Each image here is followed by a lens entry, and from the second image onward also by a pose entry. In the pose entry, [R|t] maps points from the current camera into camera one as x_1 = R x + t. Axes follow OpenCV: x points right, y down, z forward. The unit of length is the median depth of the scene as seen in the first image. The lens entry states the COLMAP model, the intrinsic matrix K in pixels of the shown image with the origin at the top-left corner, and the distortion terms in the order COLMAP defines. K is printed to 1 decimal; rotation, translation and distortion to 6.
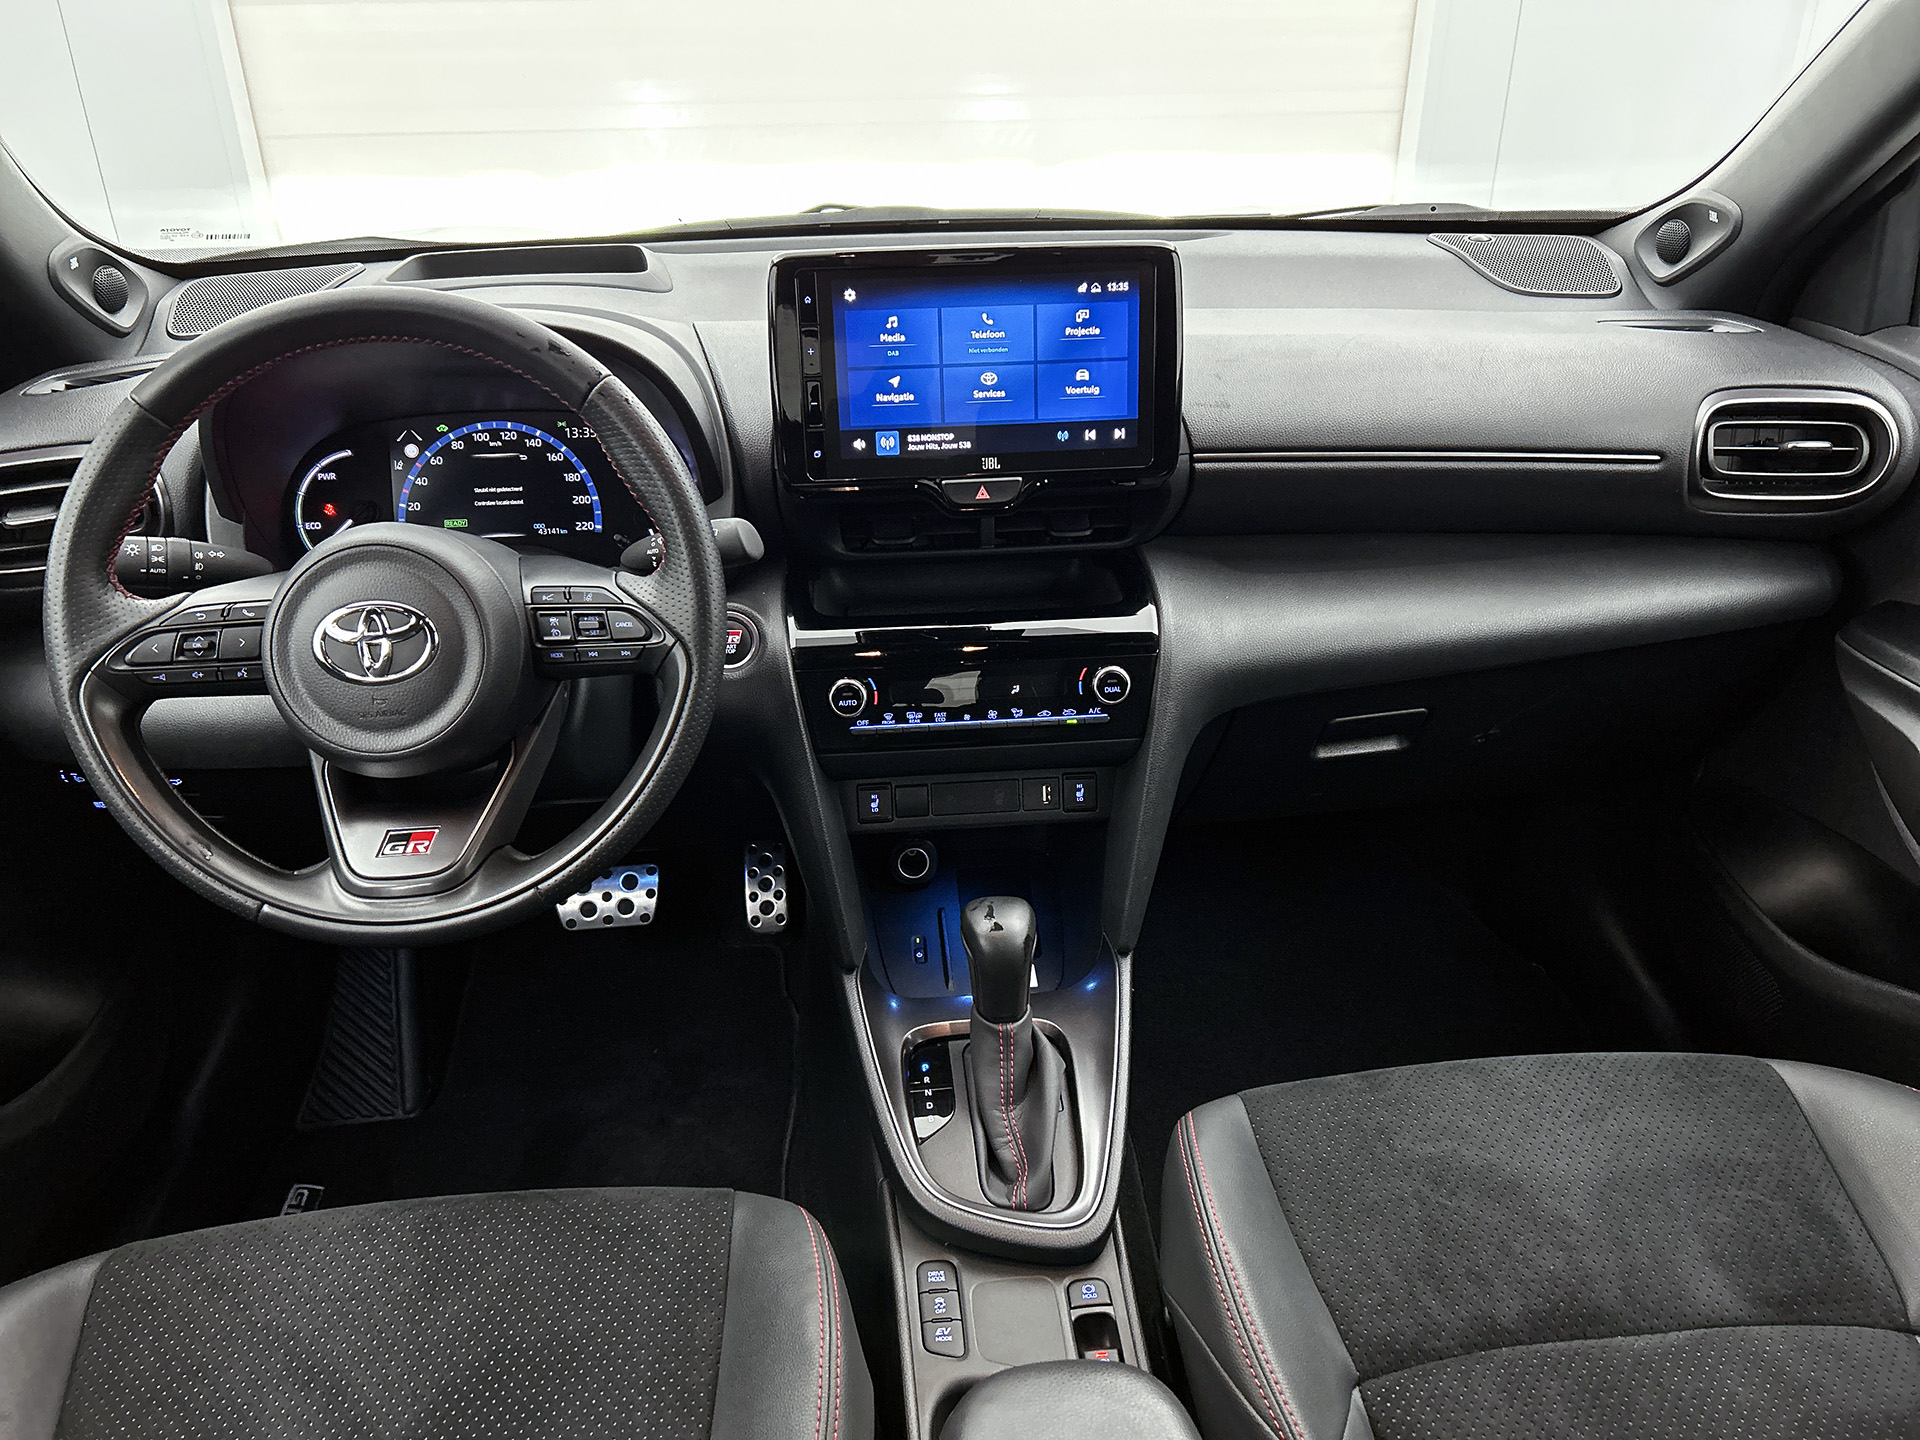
lens RADIAL K [[1477.0, 0, 959.1], [0, 1477.0, 728.0], [0, 0, 1]] dist [0.048563, -0.050933]
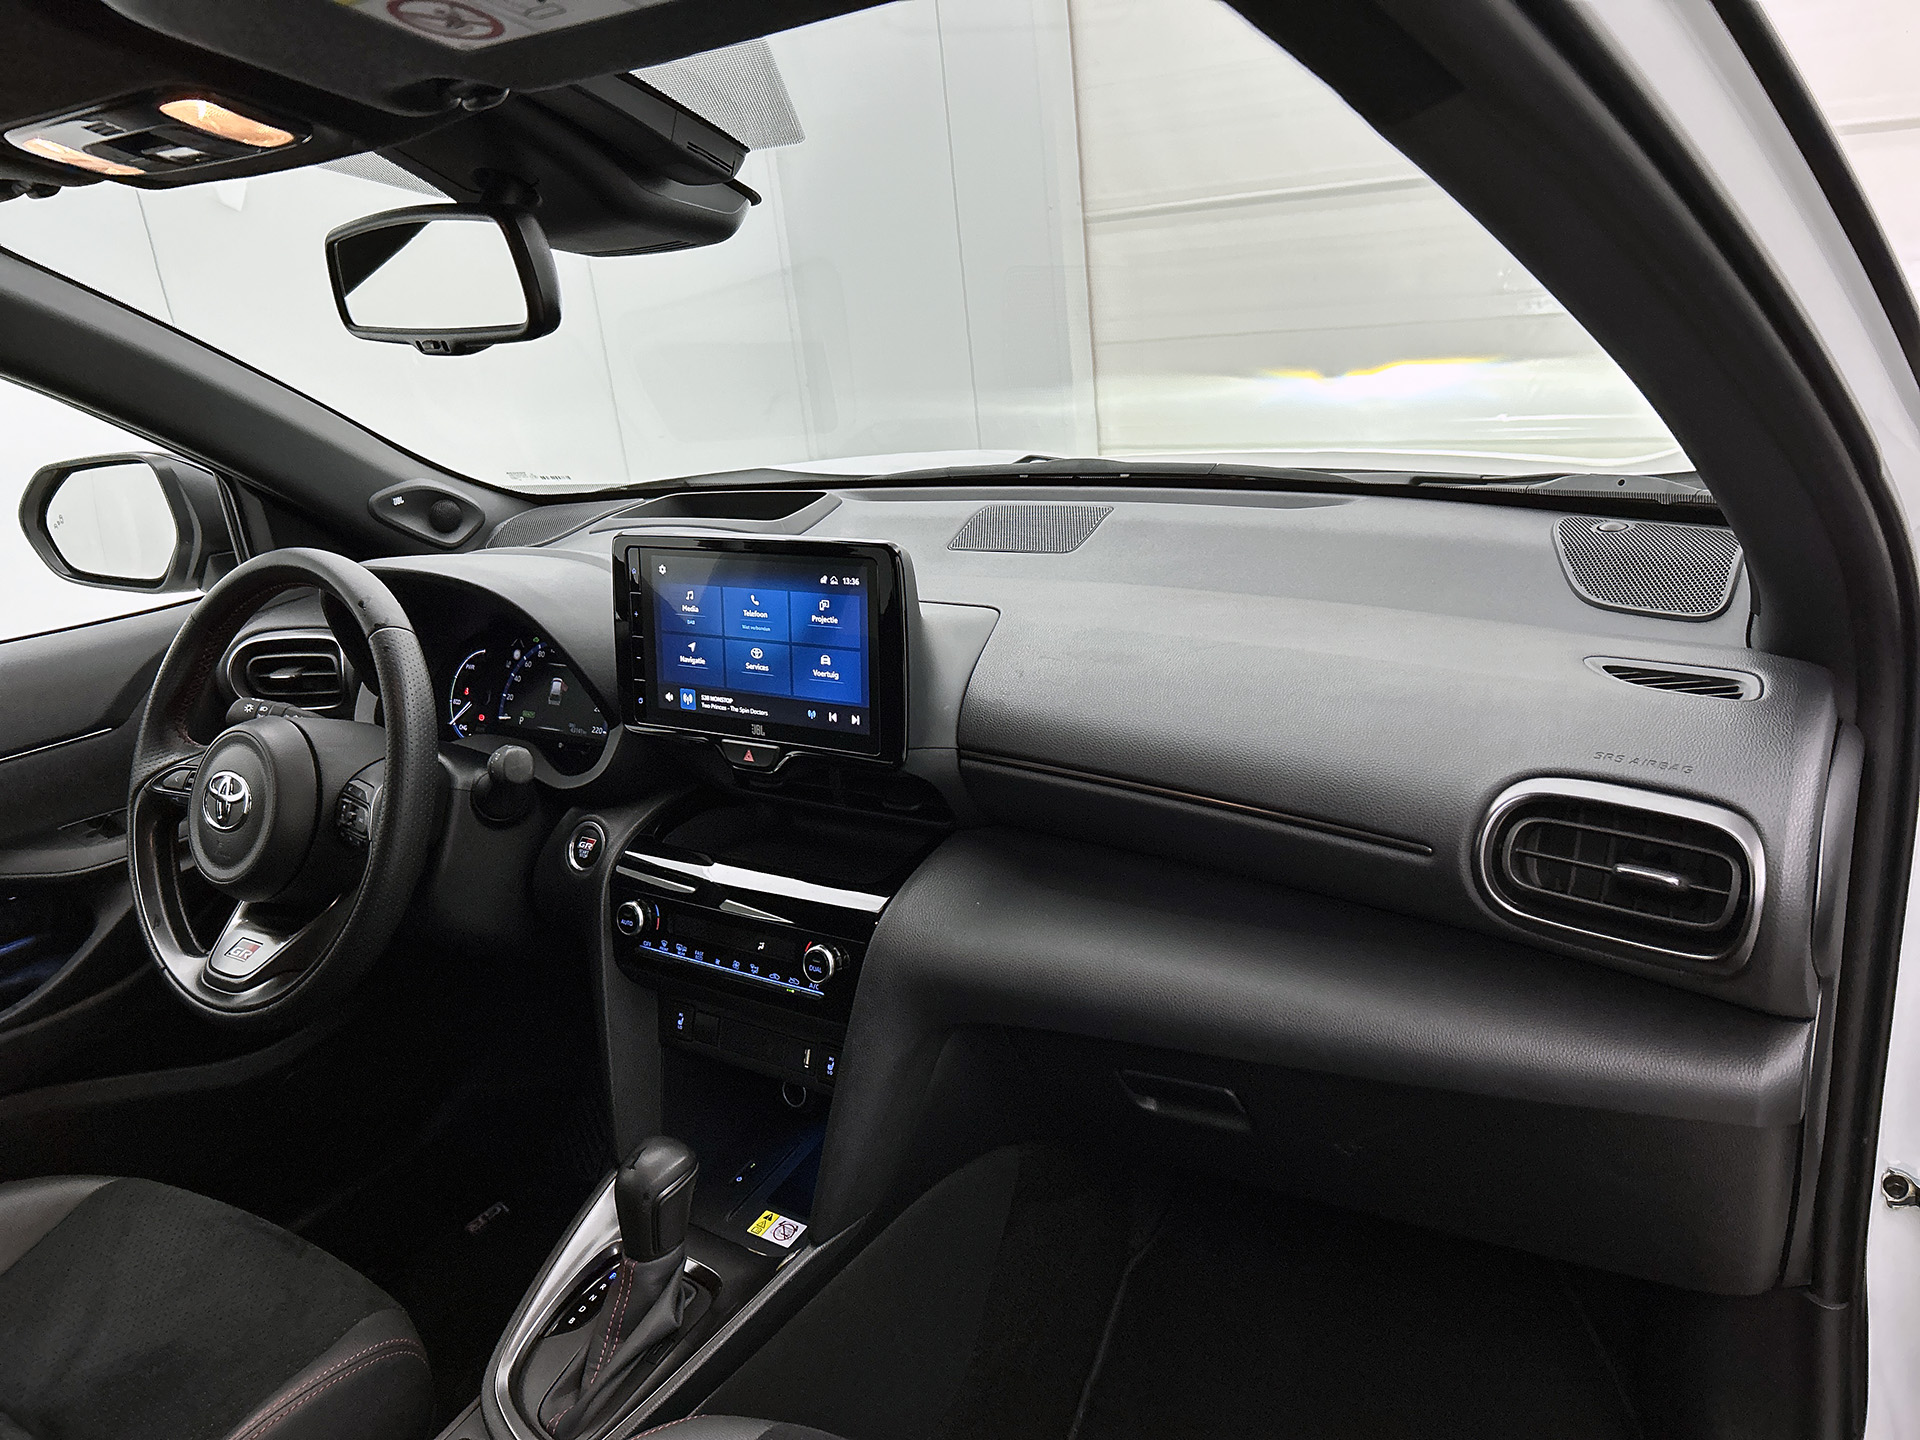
lens RADIAL K [[1477.0, 0, 939.1], [0, 1477.0, 714.7], [0, 0, 1]] dist [0.048563, -0.050933]
pose [[0.766037, 0.137141, -0.627996, 0.783858], [-0.201572, 0.978948, -0.032098, -0.181846], [0.610373, 0.151175, 0.777554, 0.253317]]
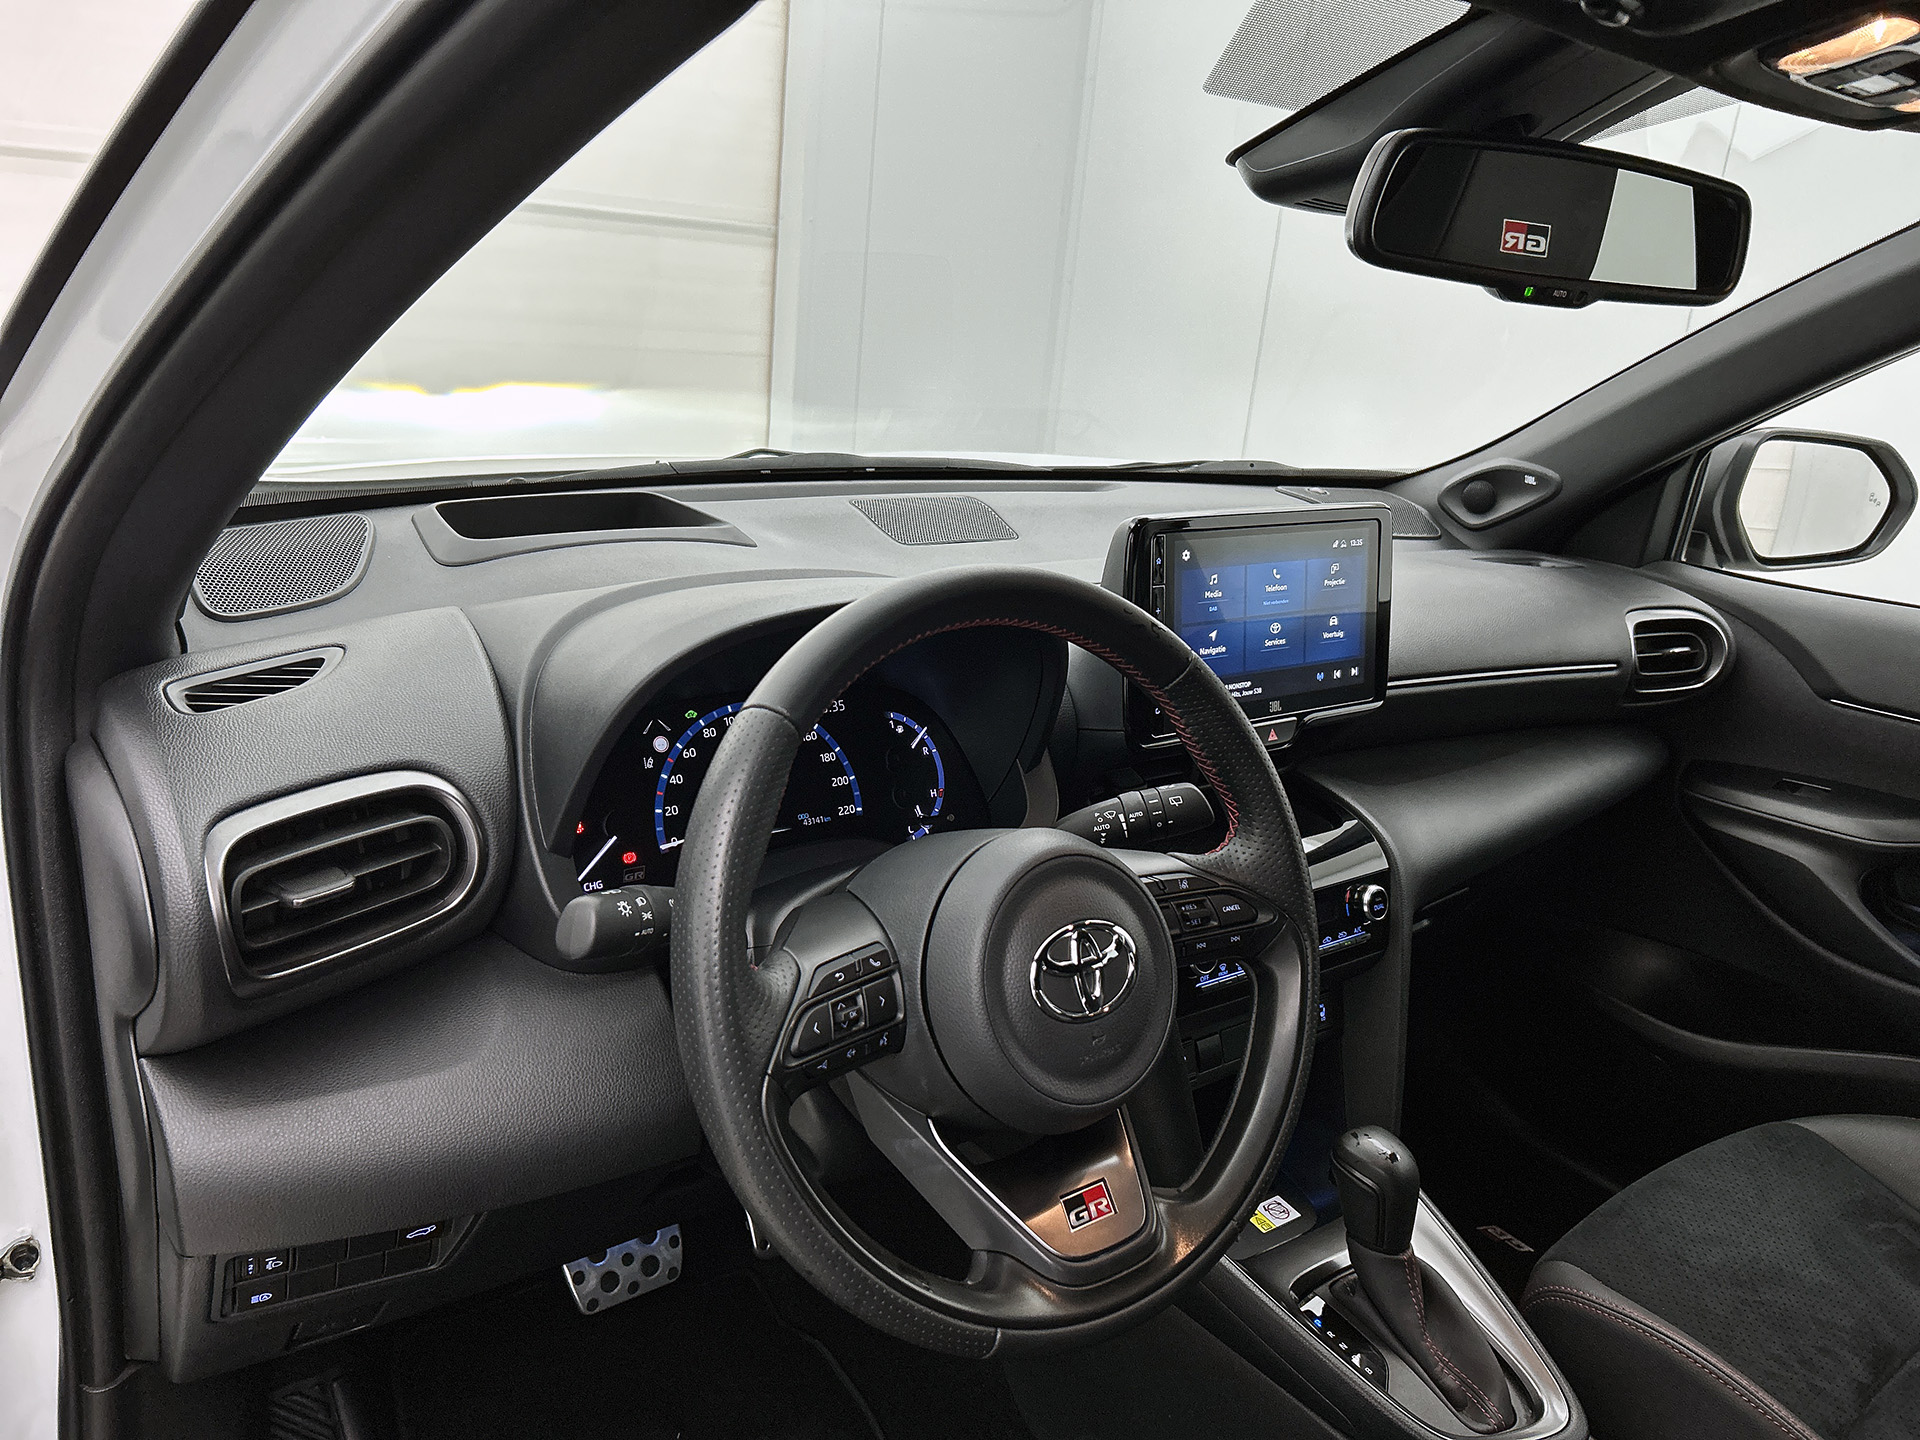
lens RADIAL K [[1477.0, 0, 969.7], [0, 1477.0, 721.7], [0, 0, 1]] dist [0.048563, -0.050933]
pose [[0.837882, -0.078720, 0.540146, -0.722033], [0.153168, 0.983697, -0.094234, -0.103184], [-0.523922, 0.161690, 0.836279, 0.242374]]
